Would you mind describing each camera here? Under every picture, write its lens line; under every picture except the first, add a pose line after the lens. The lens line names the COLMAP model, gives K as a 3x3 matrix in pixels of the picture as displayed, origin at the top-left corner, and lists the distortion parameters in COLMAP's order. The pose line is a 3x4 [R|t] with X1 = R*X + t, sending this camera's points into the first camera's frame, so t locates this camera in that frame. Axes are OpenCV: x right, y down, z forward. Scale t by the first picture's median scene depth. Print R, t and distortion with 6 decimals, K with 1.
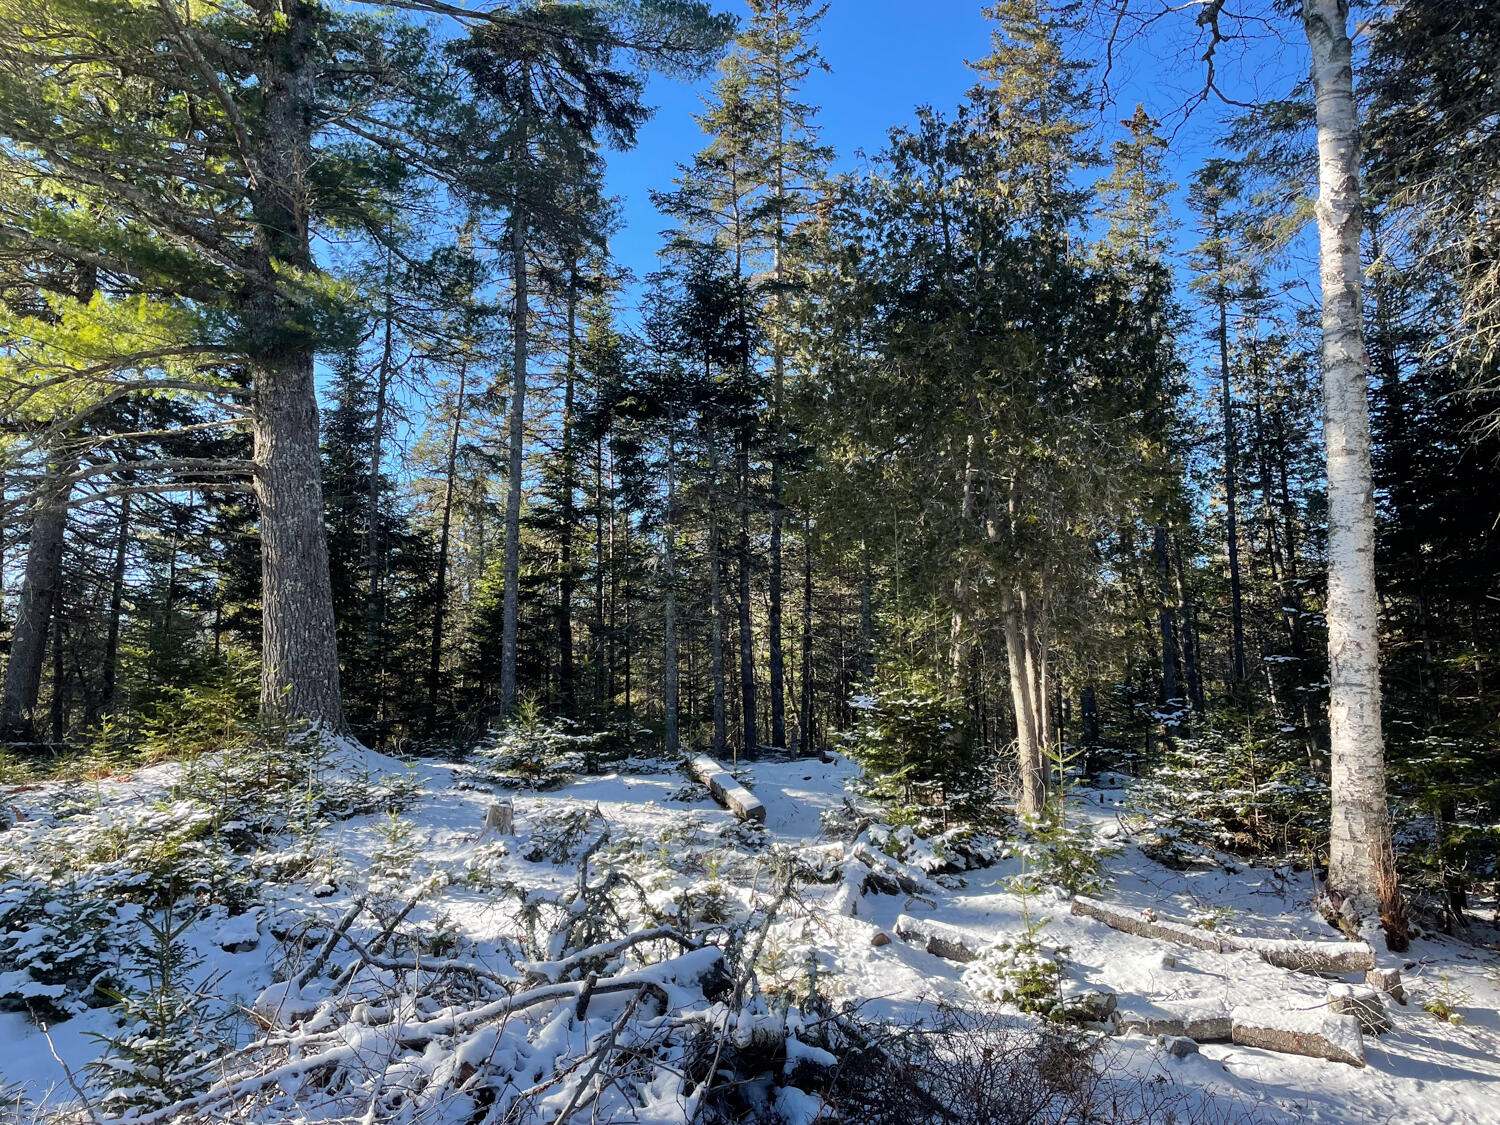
lens RADIAL K [[1235.6, 0, 756.8], [0, 1235.6, 562.5], [0, 0, 1]] dist [0.112814, -0.158972]
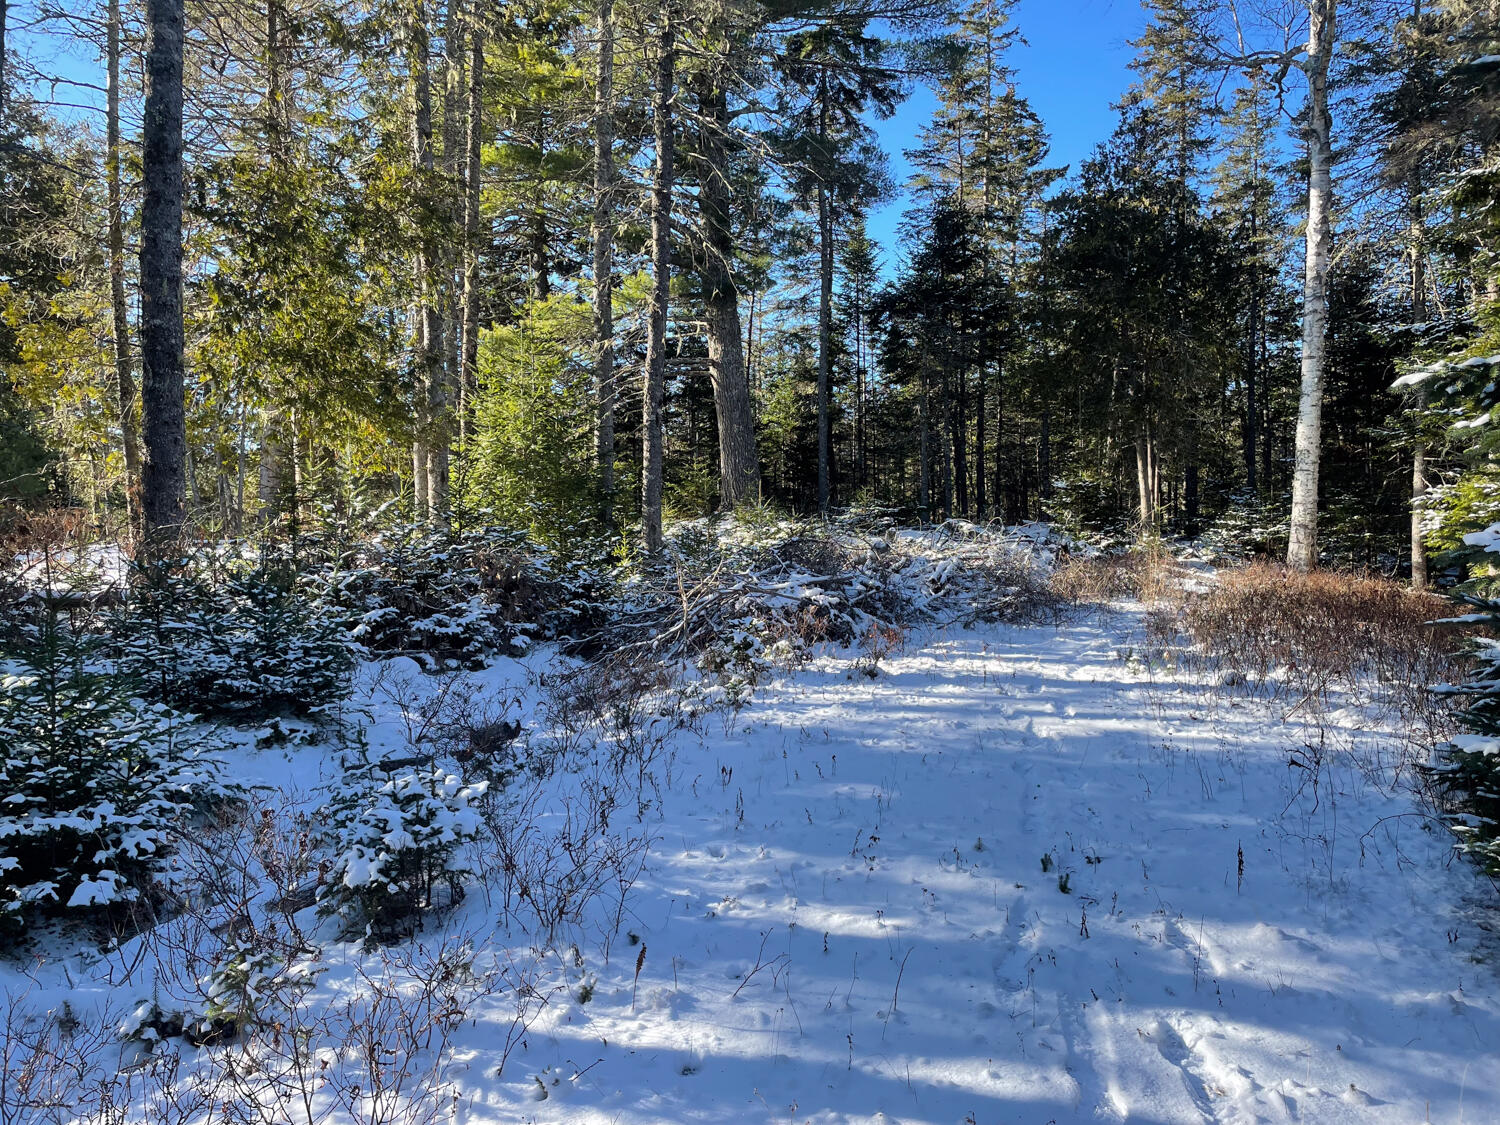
lens RADIAL K [[1145.9, 0, 748.9], [0, 1145.9, 617.7], [0, 0, 1]] dist [0.085055, -0.151922]
pose [[0.992133, 0.008386, -0.124908, -0.144517], [0.016302, 0.980604, 0.195320, -0.038557], [0.124123, -0.195820, 0.972753, -0.738699]]
